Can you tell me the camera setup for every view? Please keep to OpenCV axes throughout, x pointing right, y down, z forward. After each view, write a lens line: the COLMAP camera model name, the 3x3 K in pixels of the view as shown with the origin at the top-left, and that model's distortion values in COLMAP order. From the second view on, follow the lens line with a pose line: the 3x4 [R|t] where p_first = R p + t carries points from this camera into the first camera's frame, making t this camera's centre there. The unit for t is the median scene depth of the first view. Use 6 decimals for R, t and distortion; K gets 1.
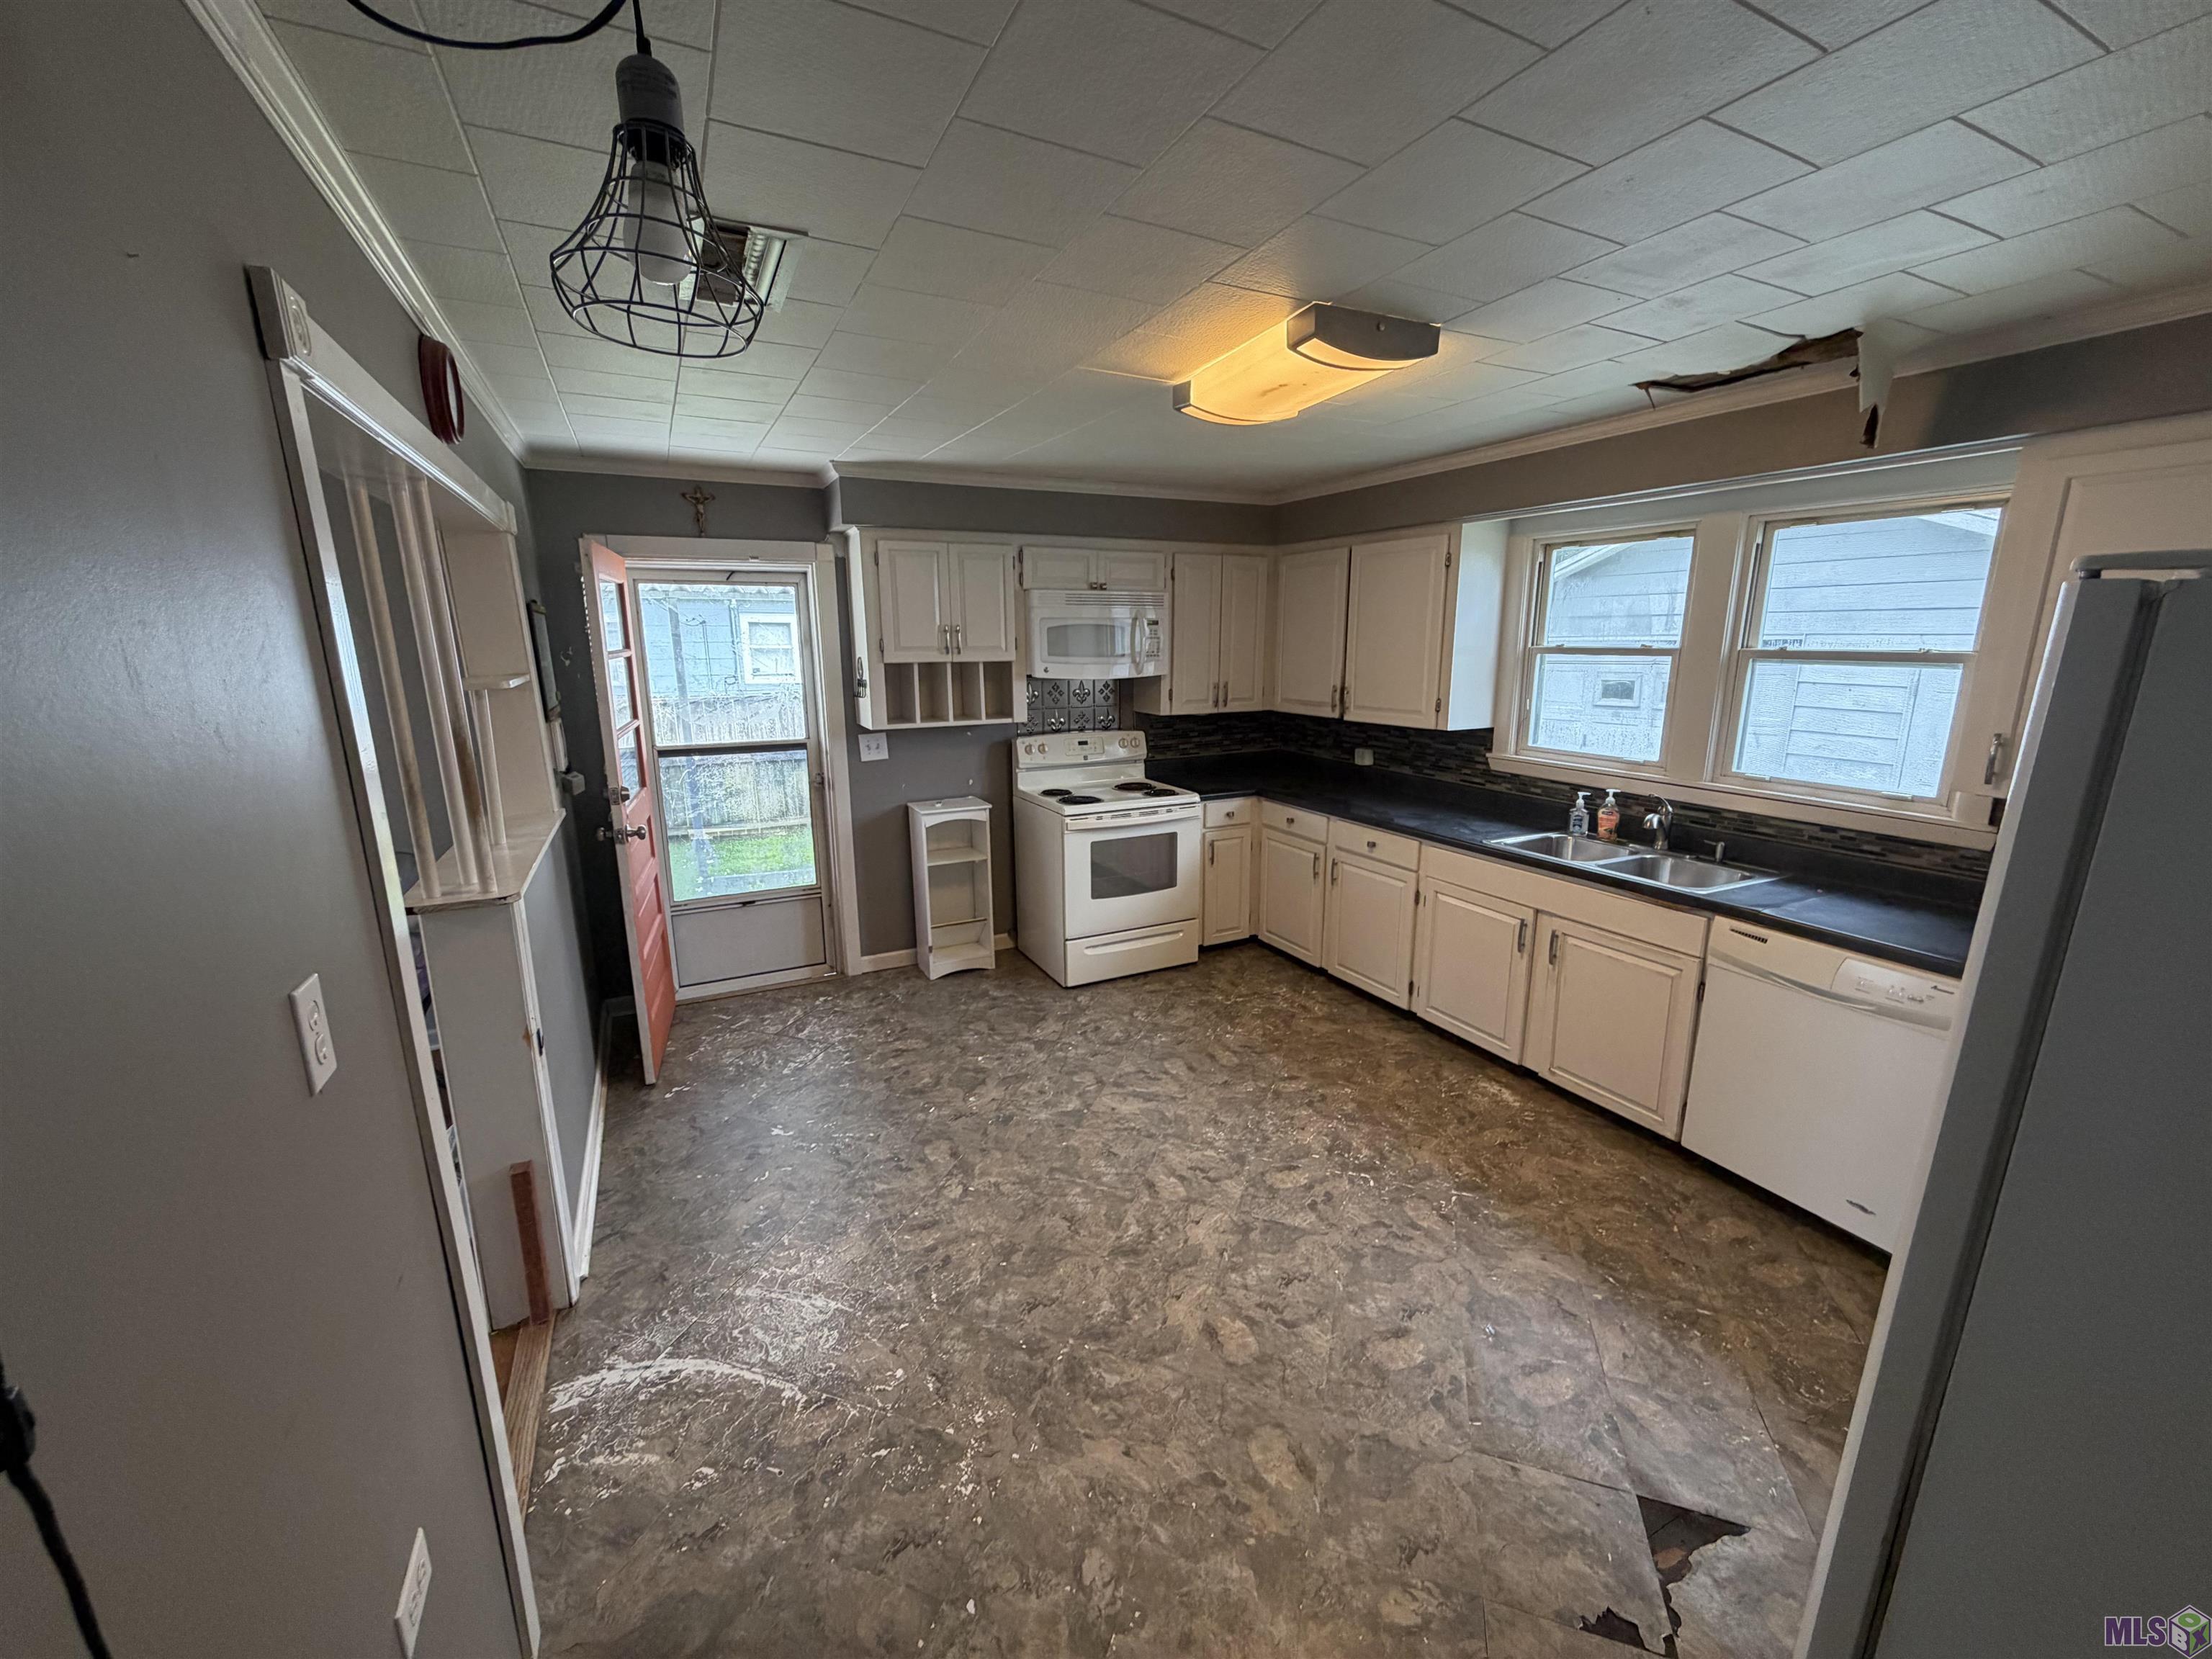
lens RADIAL K [[882.8, 0, 1101.9], [0, 882.8, 833.3], [0, 0, 1]] dist [0.000253, 0.000398]
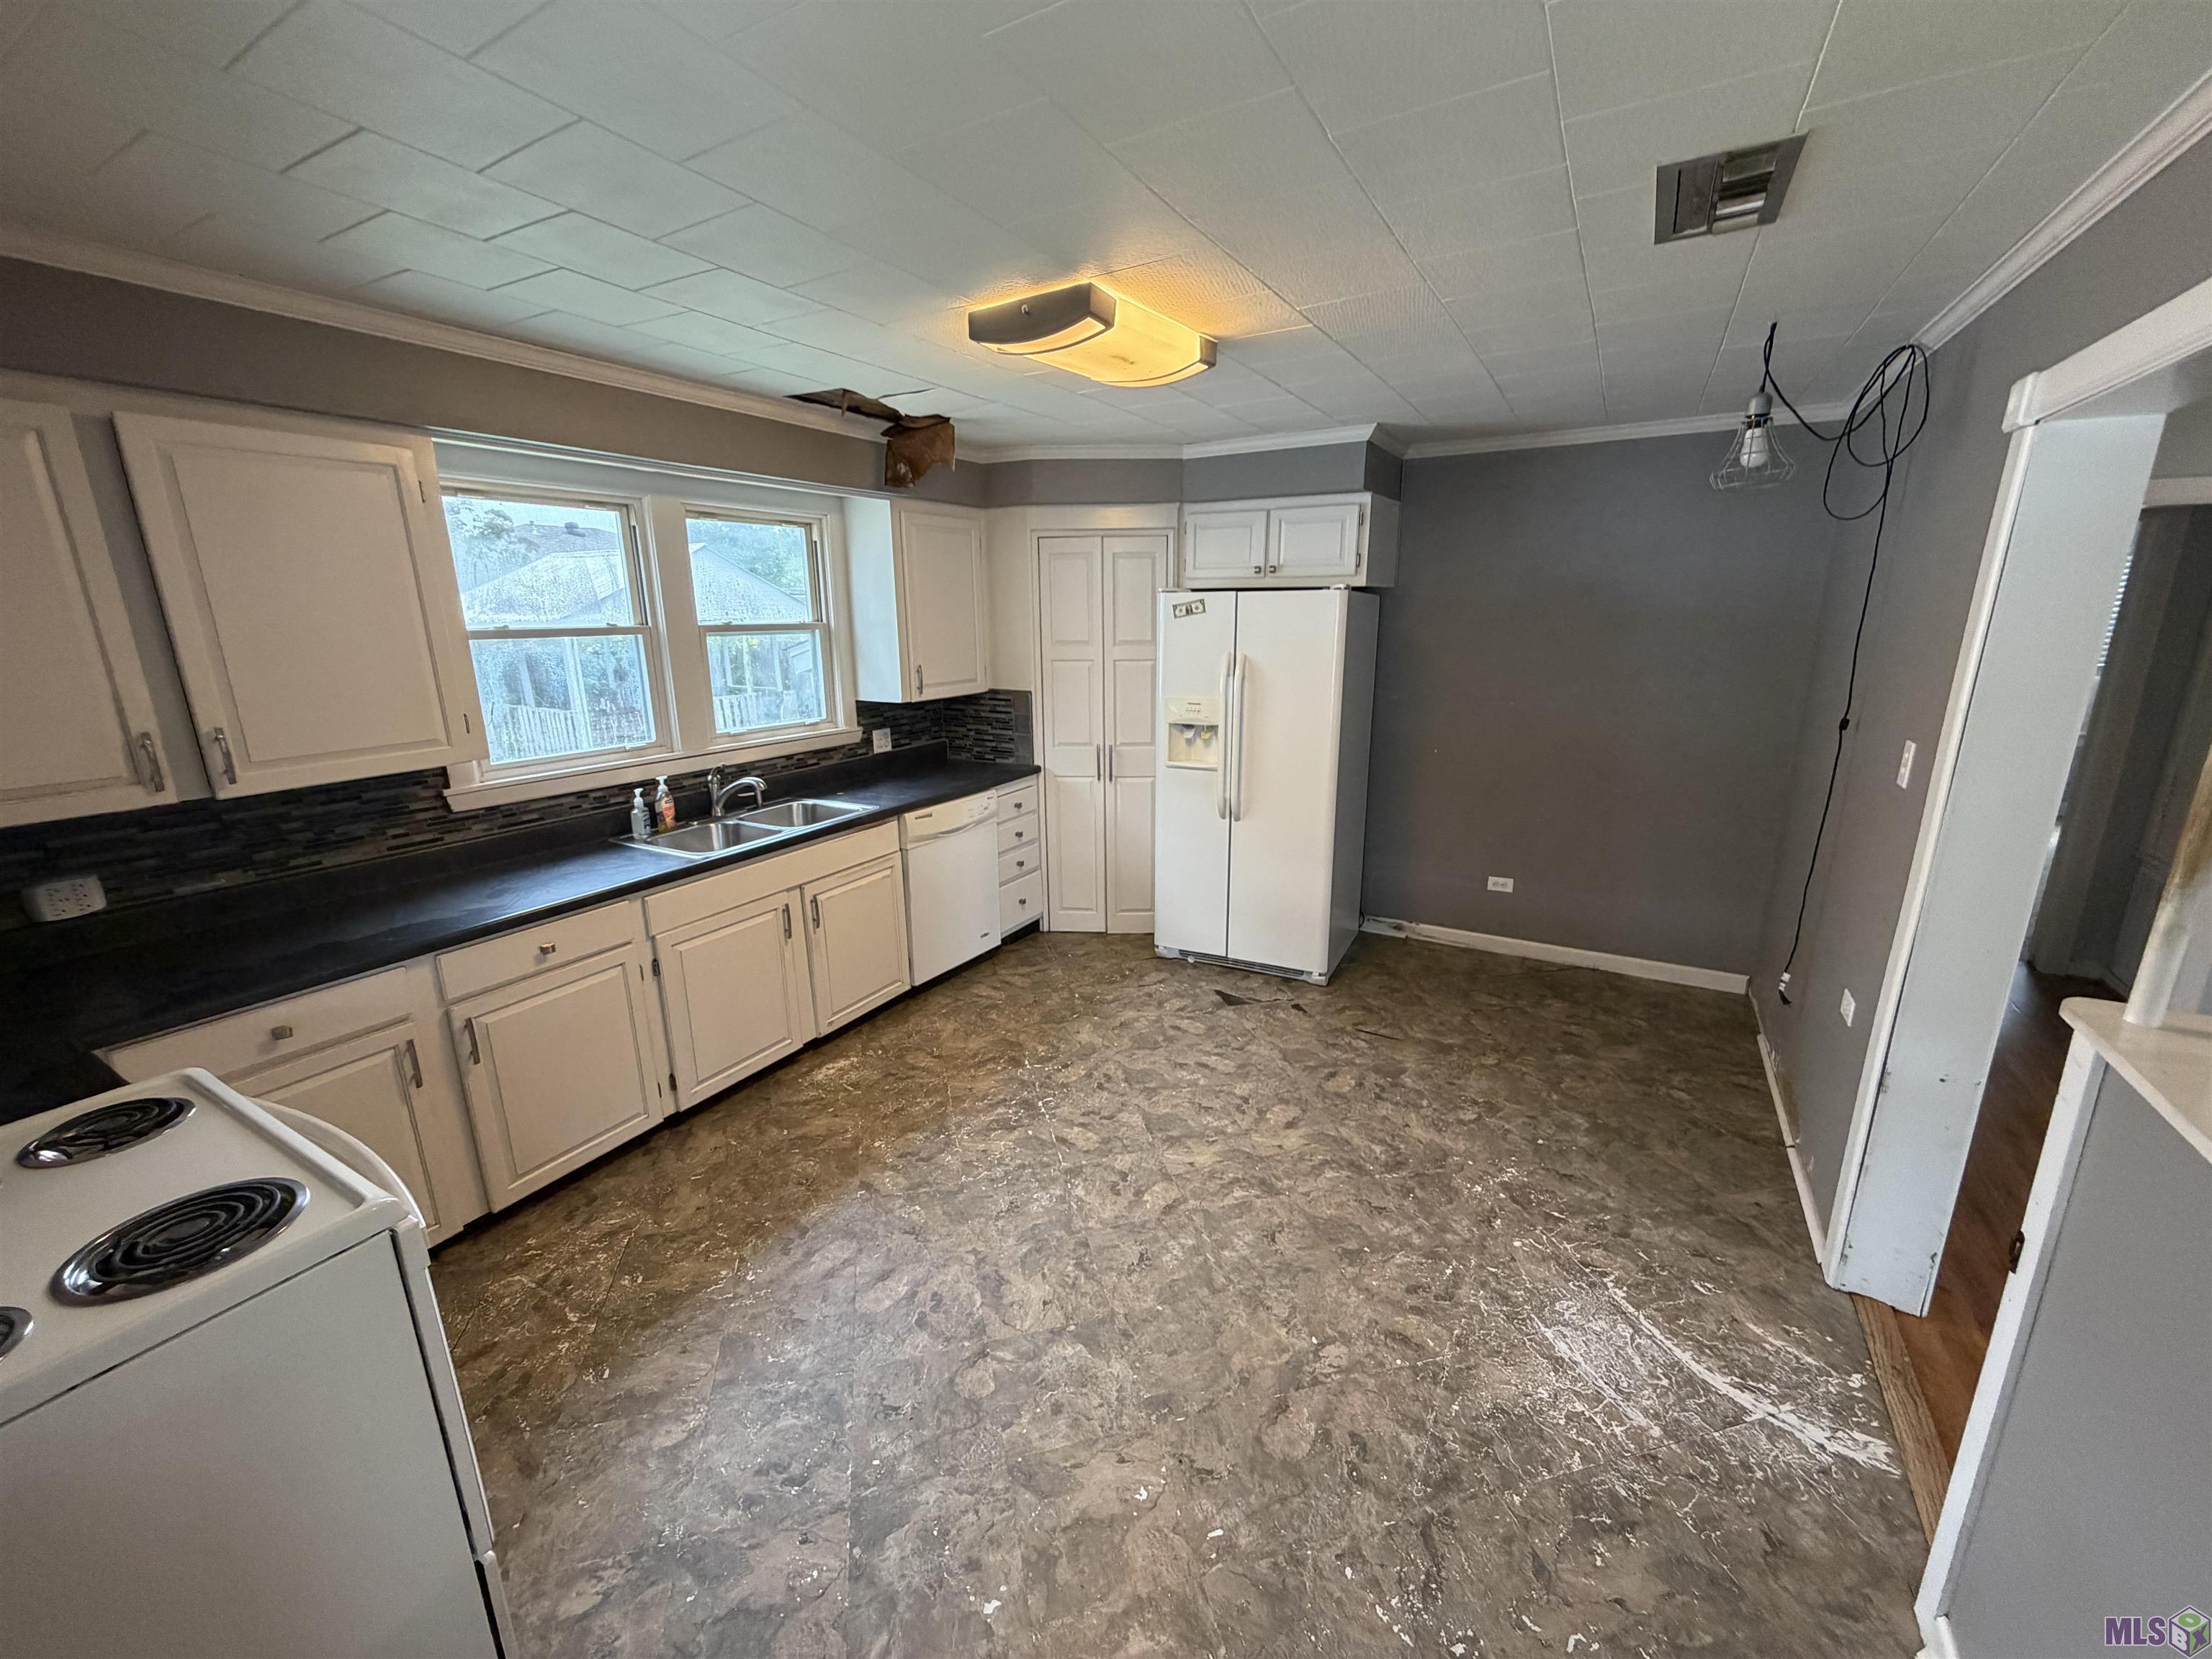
lens RADIAL K [[882.8, 0, 1101.8], [0, 882.8, 833.7], [0, 0, 1]] dist [0.000253, 0.000398]
pose [[-0.544129, -0.199609, 0.814911, -0.592156], [0.195616, 0.914335, 0.354579, -0.304476], [-0.815879, 0.352346, -0.458469, 1.376709]]
